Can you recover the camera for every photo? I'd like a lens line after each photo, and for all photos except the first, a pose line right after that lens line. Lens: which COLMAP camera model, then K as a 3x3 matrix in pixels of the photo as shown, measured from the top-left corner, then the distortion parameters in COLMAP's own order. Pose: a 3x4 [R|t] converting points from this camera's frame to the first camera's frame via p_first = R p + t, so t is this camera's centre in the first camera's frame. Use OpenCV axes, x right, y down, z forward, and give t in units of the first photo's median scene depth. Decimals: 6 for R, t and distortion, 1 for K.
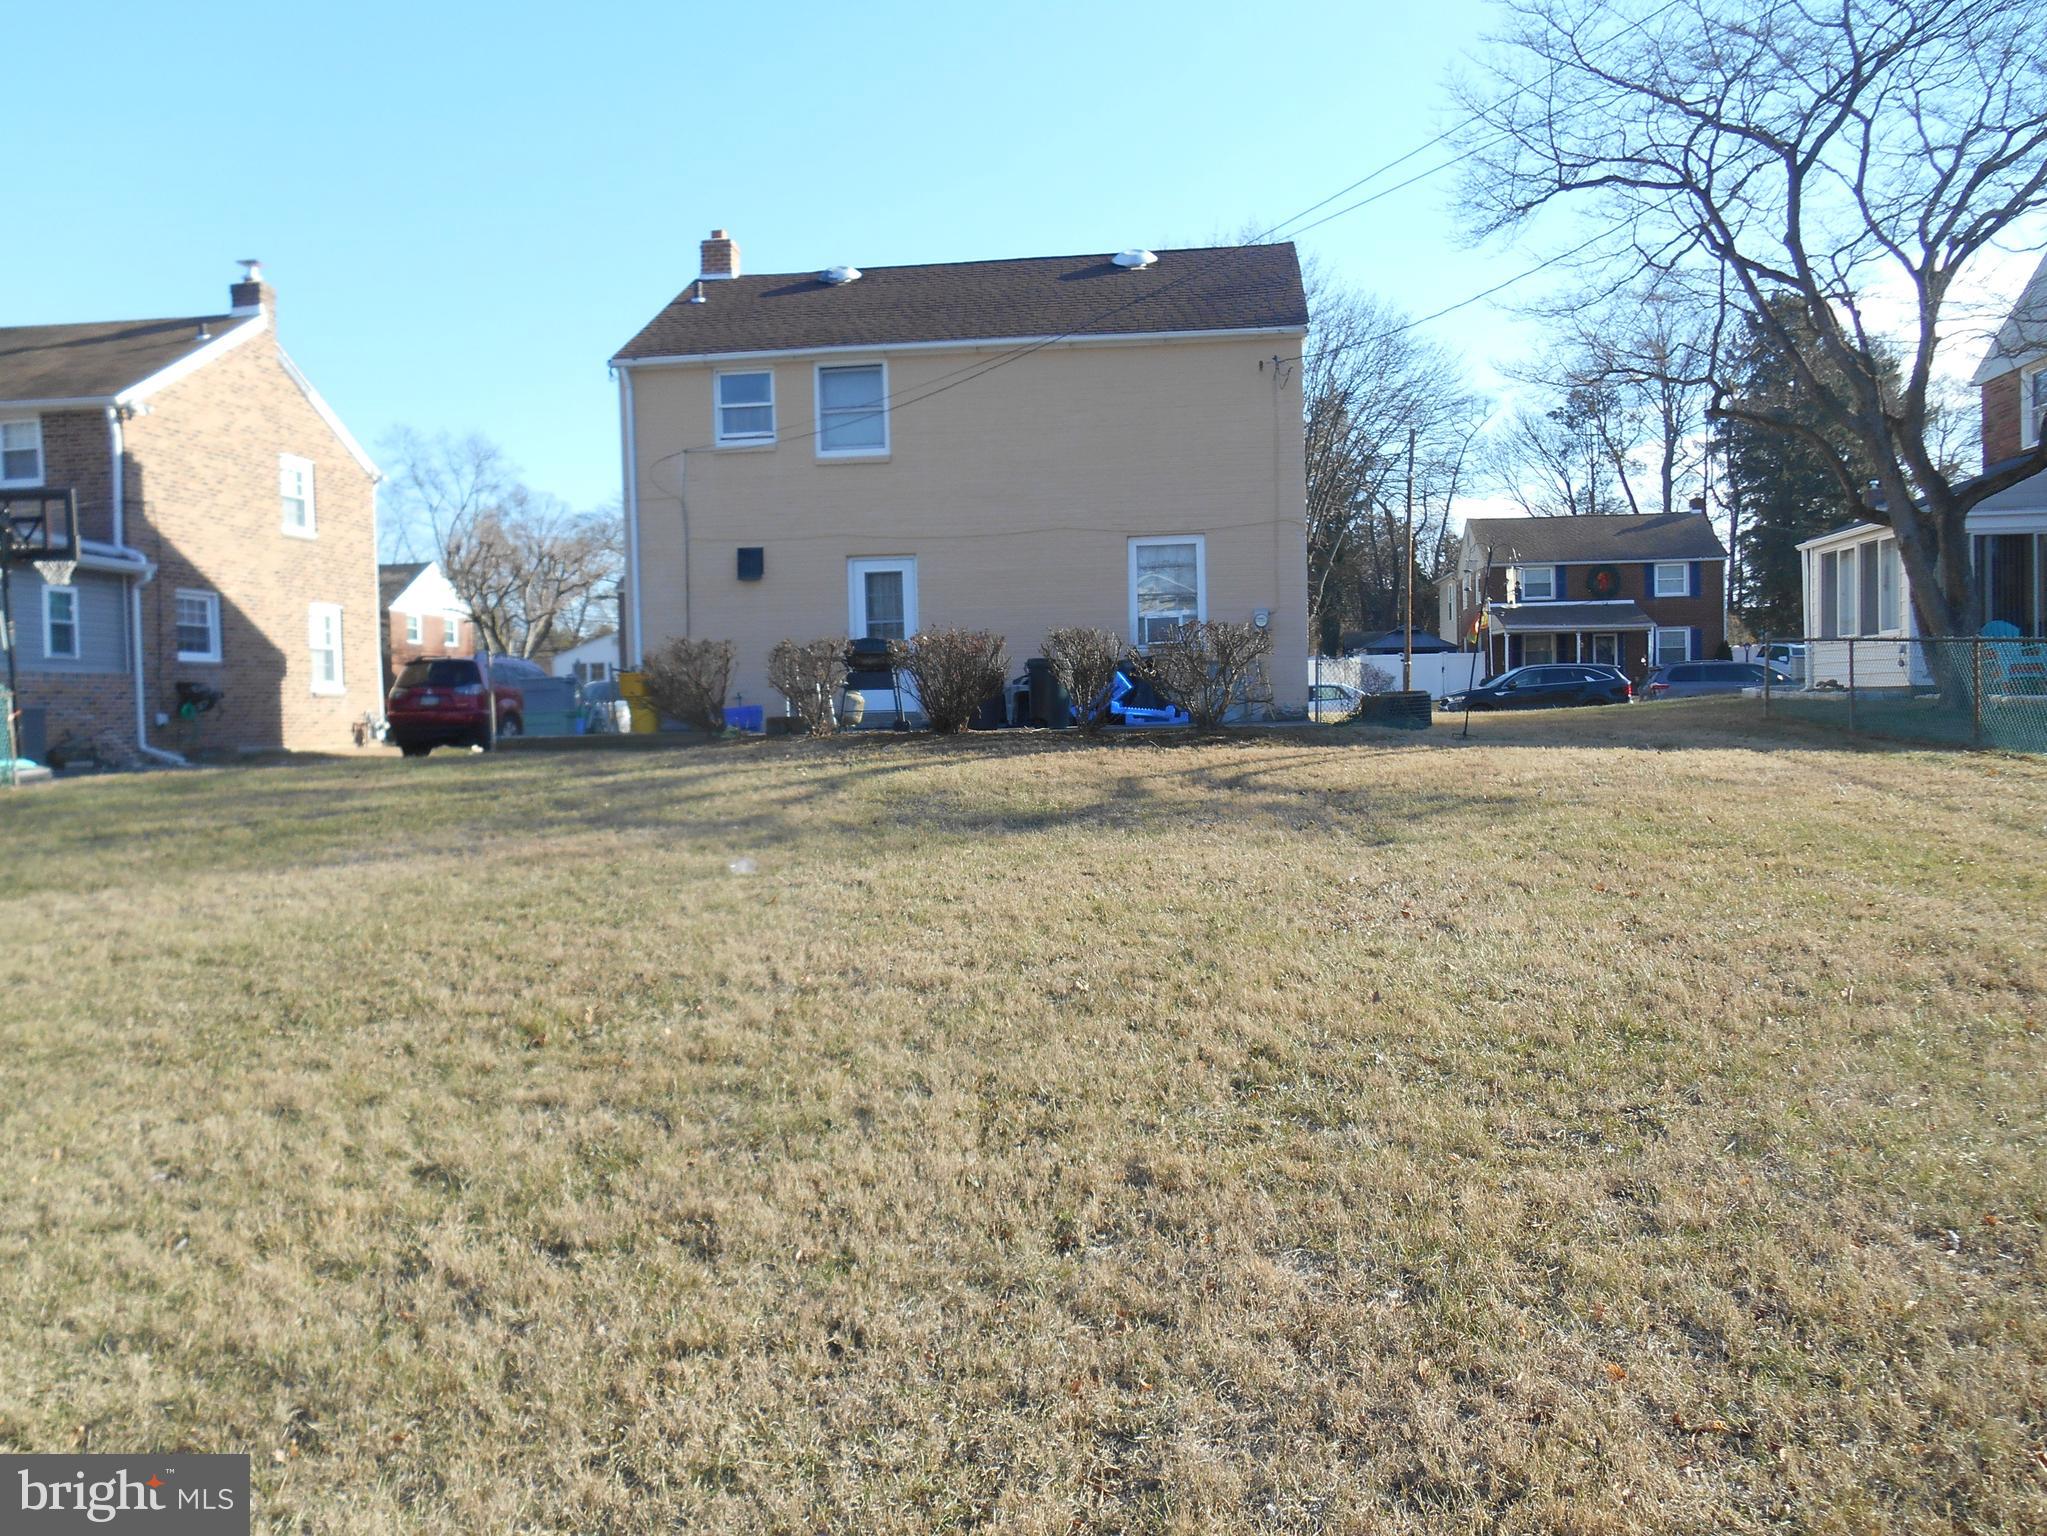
lens RADIAL K [[1594.3, 0, 1021.7], [0, 1594.3, 757.4], [0, 0, 1]] dist [-0.044144, 0.045128]
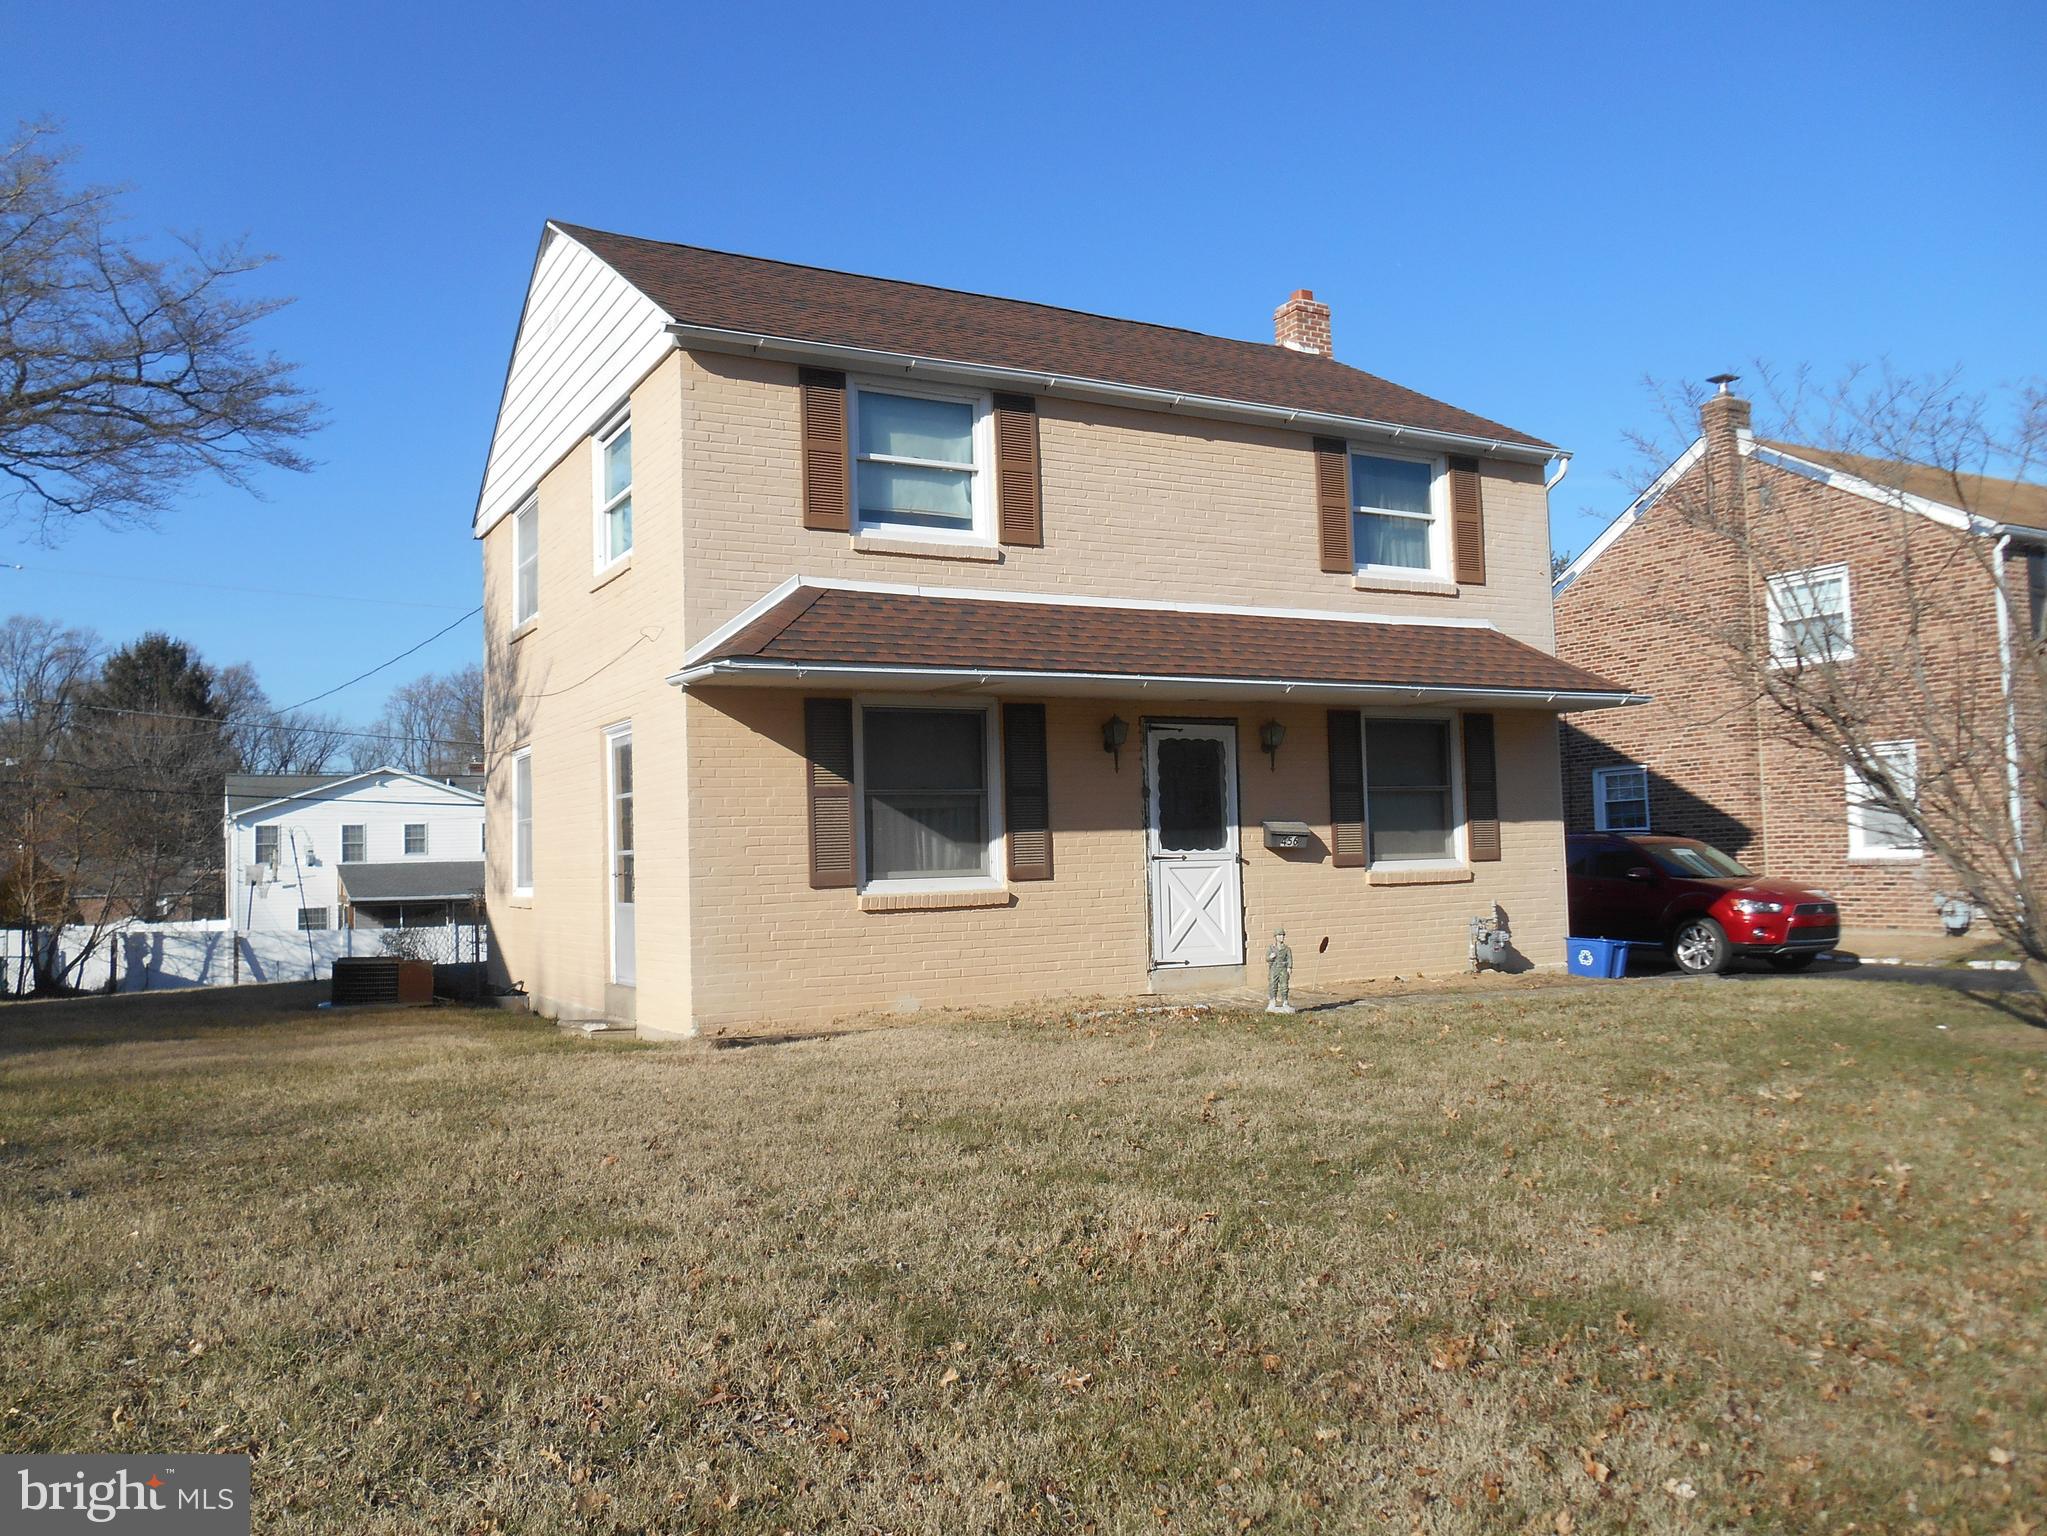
lens RADIAL K [[1580.0, 0, 1055.6], [0, 1580.0, 764.0], [0, 0, 1]] dist [-0.005158, -0.000264]
pose [[-0.802878, 0.011686, -0.596028, 0.394427], [0.028453, 0.999420, -0.018732, -0.105936], [0.595463, -0.031998, -0.802745, 1.711335]]
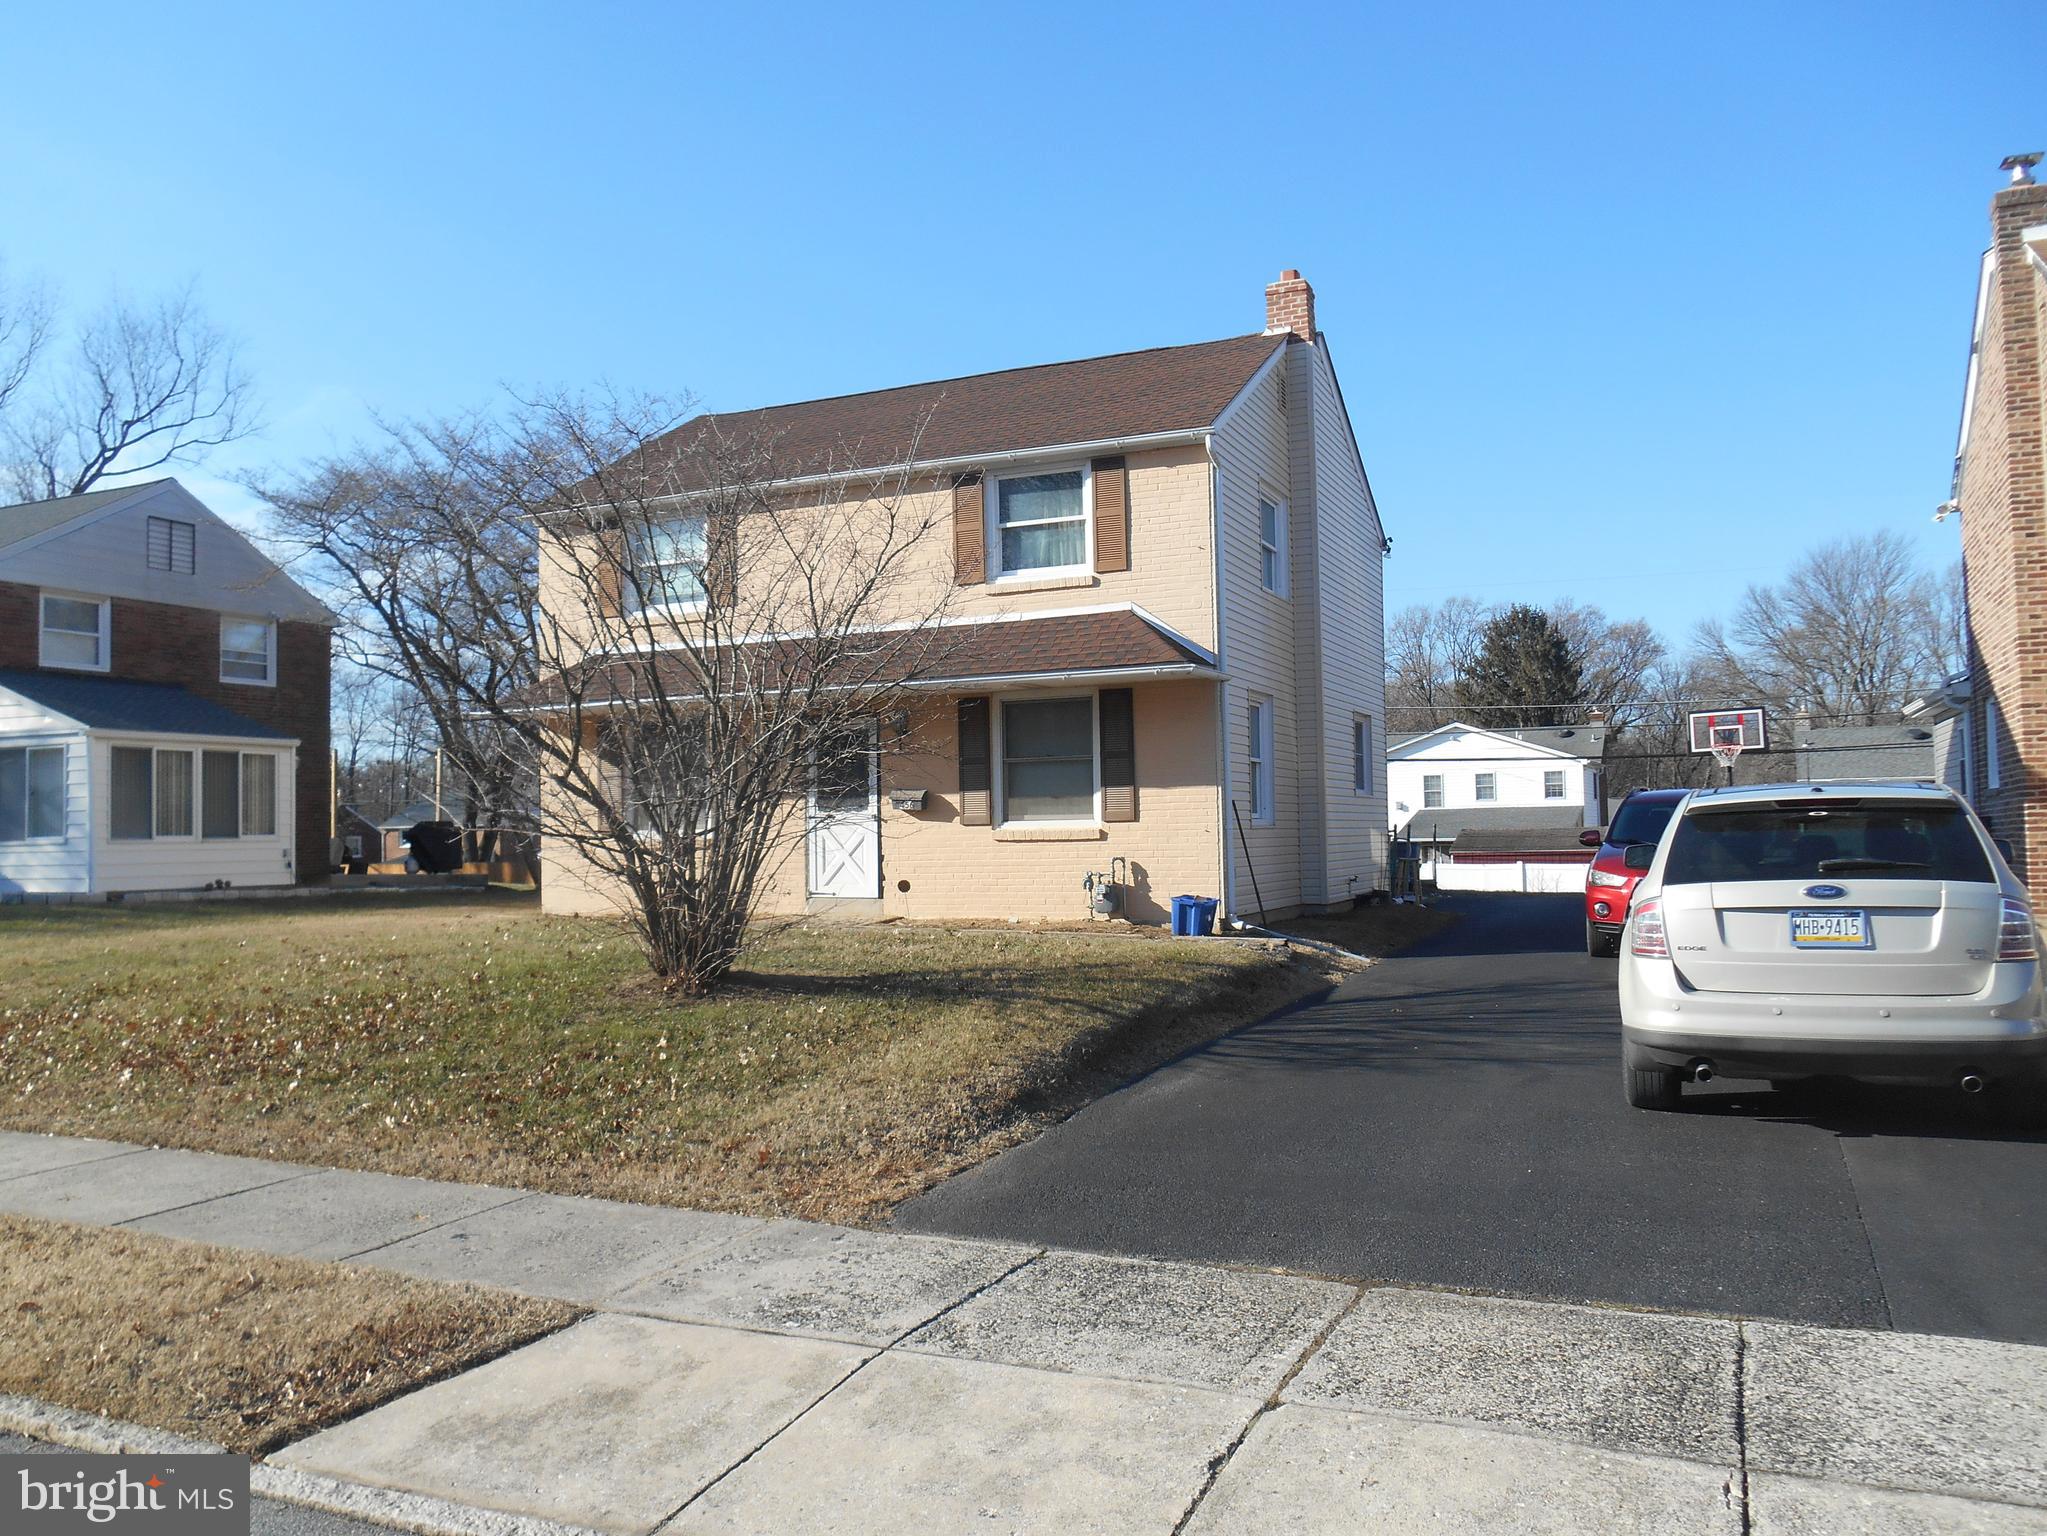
lens RADIAL K [[1594.3, 0, 1021.7], [0, 1594.3, 757.4], [0, 0, 1]] dist [-0.044144, 0.045128]
pose [[-0.949431, 0.055874, 0.308963, -0.328987], [0.050495, 0.998402, -0.025387, -0.086125], [-0.309888, -0.008502, -0.950735, 2.001294]]
